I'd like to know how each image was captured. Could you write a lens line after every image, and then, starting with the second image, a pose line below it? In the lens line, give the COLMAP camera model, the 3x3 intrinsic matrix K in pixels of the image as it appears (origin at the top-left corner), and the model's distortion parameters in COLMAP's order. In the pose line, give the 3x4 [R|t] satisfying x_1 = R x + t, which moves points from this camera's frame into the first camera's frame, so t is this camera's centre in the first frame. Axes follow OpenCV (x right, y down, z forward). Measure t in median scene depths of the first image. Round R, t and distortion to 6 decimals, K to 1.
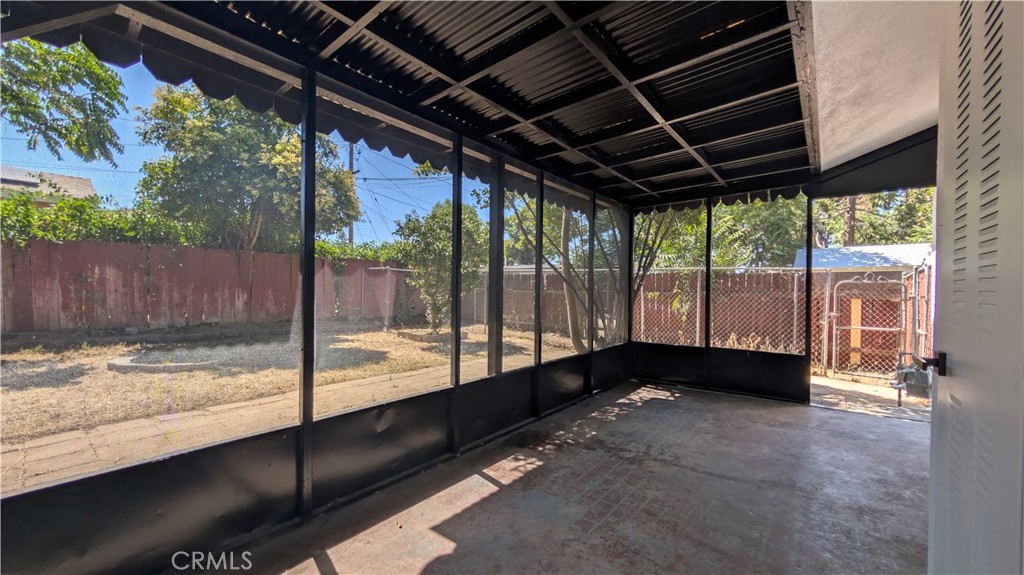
lens RADIAL K [[388.5, 0, 509.7], [0, 388.5, 291.8], [0, 0, 1]] dist [-0.000565, 0.000044]
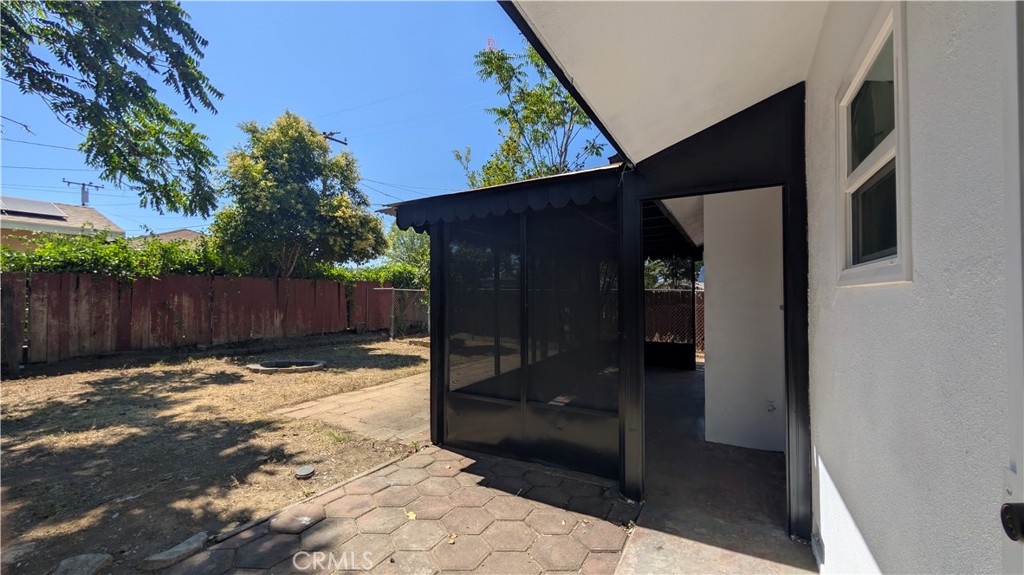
lens RADIAL K [[388.5, 0, 509.7], [0, 388.5, 291.8], [0, 0, 1]] dist [-0.000565, 0.000044]
pose [[0.986895, -0.016097, 0.160561, -0.219004], [0.018578, 0.999730, -0.013963, -0.040920], [-0.160293, 0.016763, 0.986927, -0.382673]]
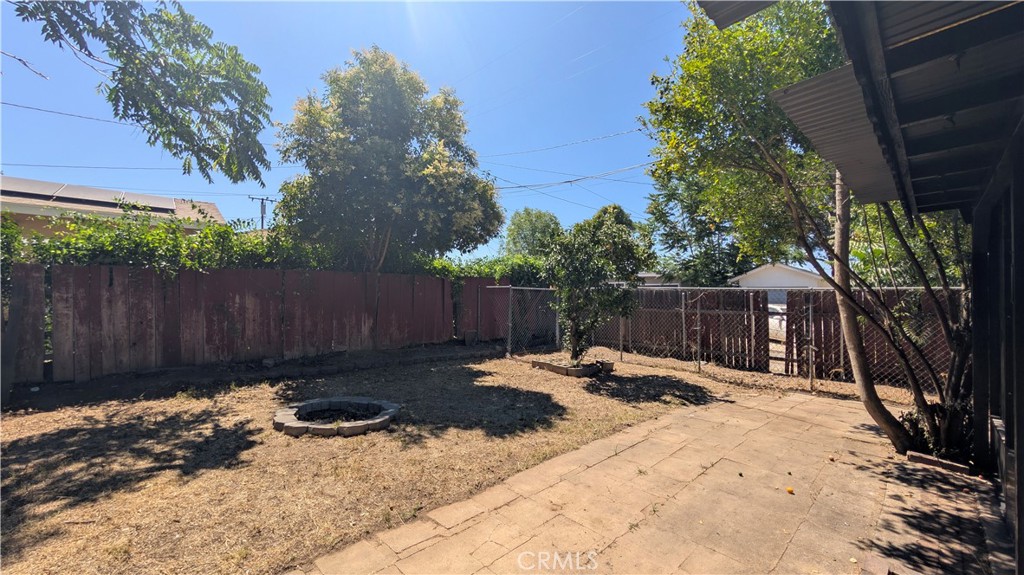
lens RADIAL K [[388.5, 0, 509.7], [0, 388.5, 291.8], [0, 0, 1]] dist [-0.000565, 0.000044]
pose [[0.990075, -0.012020, -0.140023, -0.280469], [0.009784, 0.999814, -0.016644, -0.051321], [0.140197, 0.015109, 0.990008, 0.163013]]
